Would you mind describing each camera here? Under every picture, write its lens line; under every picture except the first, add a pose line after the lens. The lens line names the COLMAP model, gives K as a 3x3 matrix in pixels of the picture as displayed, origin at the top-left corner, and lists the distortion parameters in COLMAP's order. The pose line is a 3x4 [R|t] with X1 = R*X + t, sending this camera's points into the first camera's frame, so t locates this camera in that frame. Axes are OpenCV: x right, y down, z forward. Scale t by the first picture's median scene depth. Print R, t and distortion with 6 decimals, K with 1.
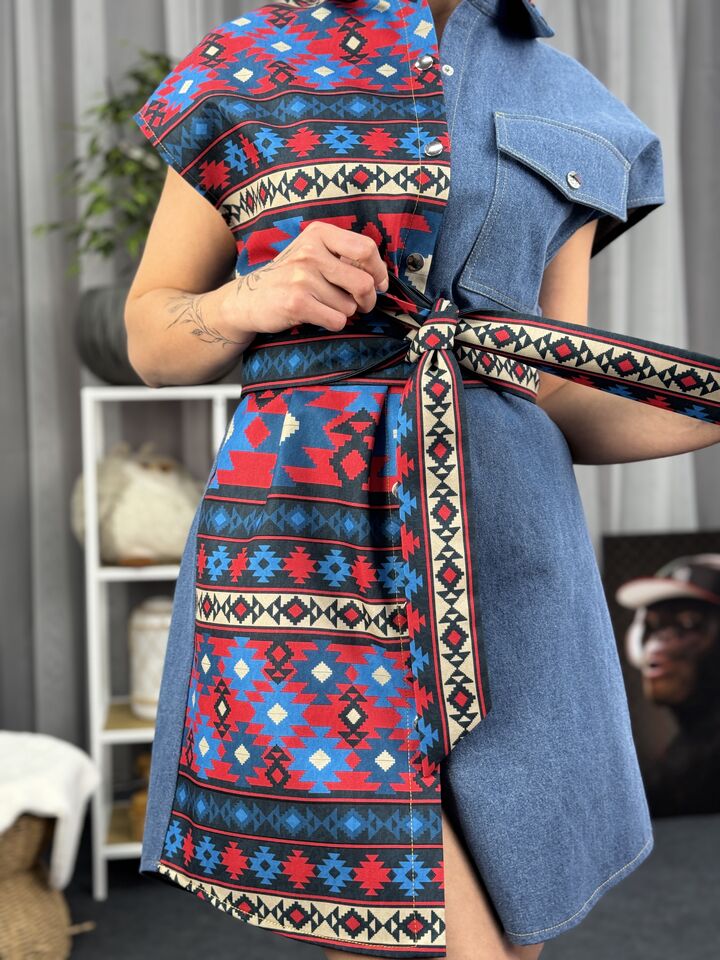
lens RADIAL K [[1379.3, 0, 372.7], [0, 1379.3, 465.7], [0, 0, 1]] dist [0.113195, 0.000000]
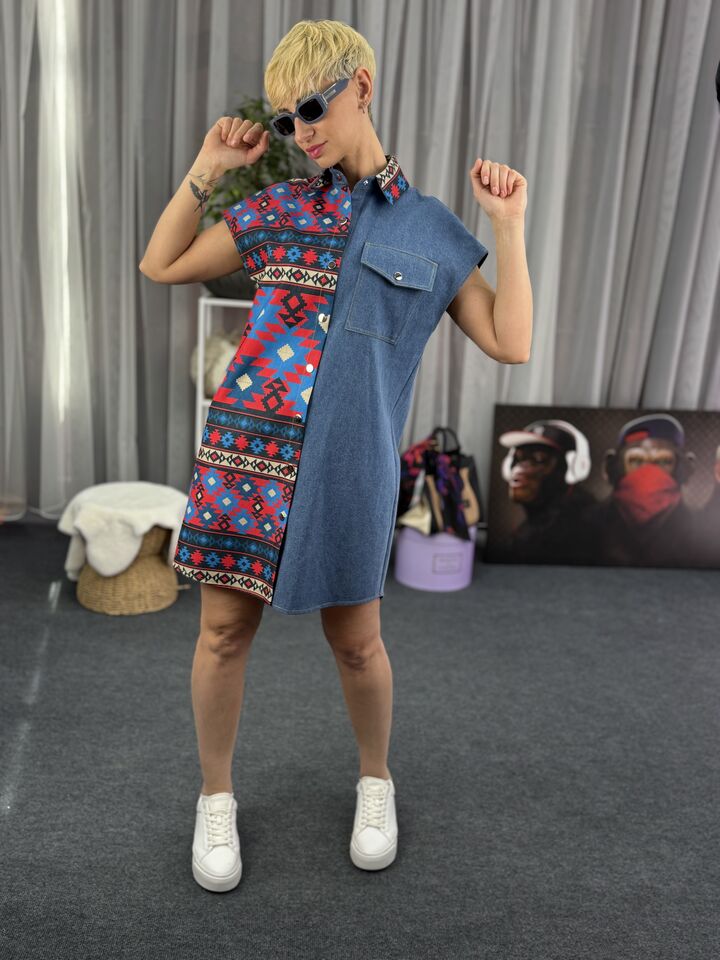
lens RADIAL K [[970.4, 0, 380.5], [0, 970.4, 478.4], [0, 0, 1]] dist [0.073366, 0.000000]
pose [[0.994162, 0.096679, -0.047913, 0.101278], [-0.086778, 0.980294, 0.177463, -0.069455], [0.064126, -0.172269, 0.982961, -0.246367]]
